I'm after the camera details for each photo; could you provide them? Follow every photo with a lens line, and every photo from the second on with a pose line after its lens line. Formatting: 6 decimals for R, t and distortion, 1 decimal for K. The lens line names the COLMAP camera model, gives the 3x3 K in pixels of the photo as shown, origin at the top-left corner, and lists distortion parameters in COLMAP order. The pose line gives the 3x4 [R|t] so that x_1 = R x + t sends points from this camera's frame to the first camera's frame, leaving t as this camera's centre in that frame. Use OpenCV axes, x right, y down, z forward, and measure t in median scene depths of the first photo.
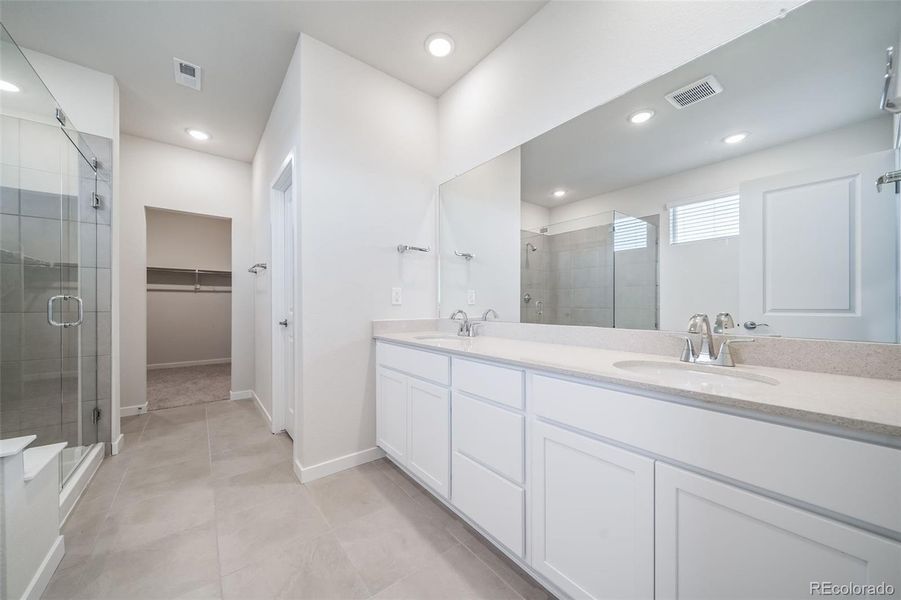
lens RADIAL K [[320.4, 0, 450.2], [0, 320.4, 305.0], [0, 0, 1]] dist [0.003376, -0.001308]
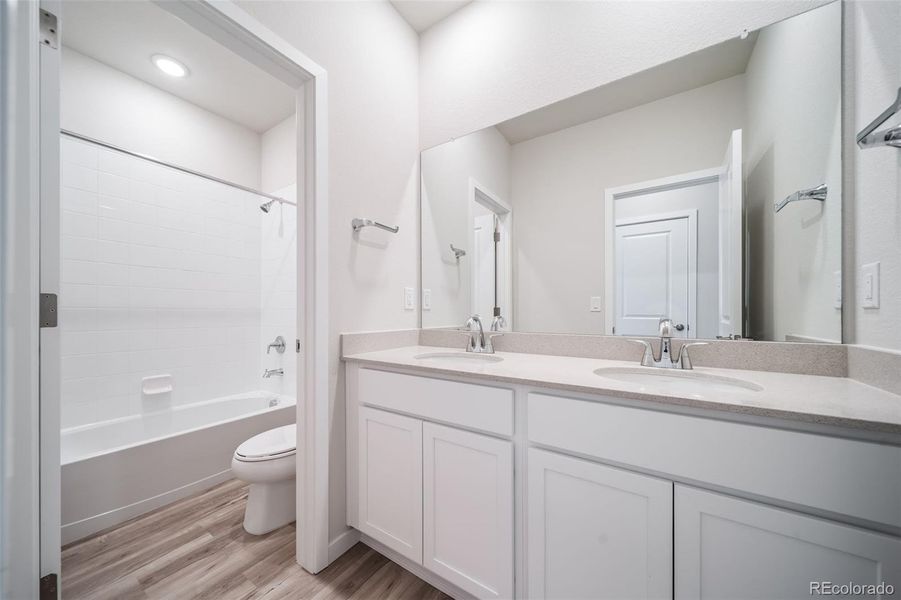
lens RADIAL K [[320.4, 0, 437.6], [0, 320.4, 304.5], [0, 0, 1]] dist [0.003376, -0.001308]
pose [[0.958189, 0.000253, 0.286135, -0.354606], [0.005663, 0.999787, -0.019847, 0.003944], [-0.286079, 0.020638, 0.957984, 0.462512]]
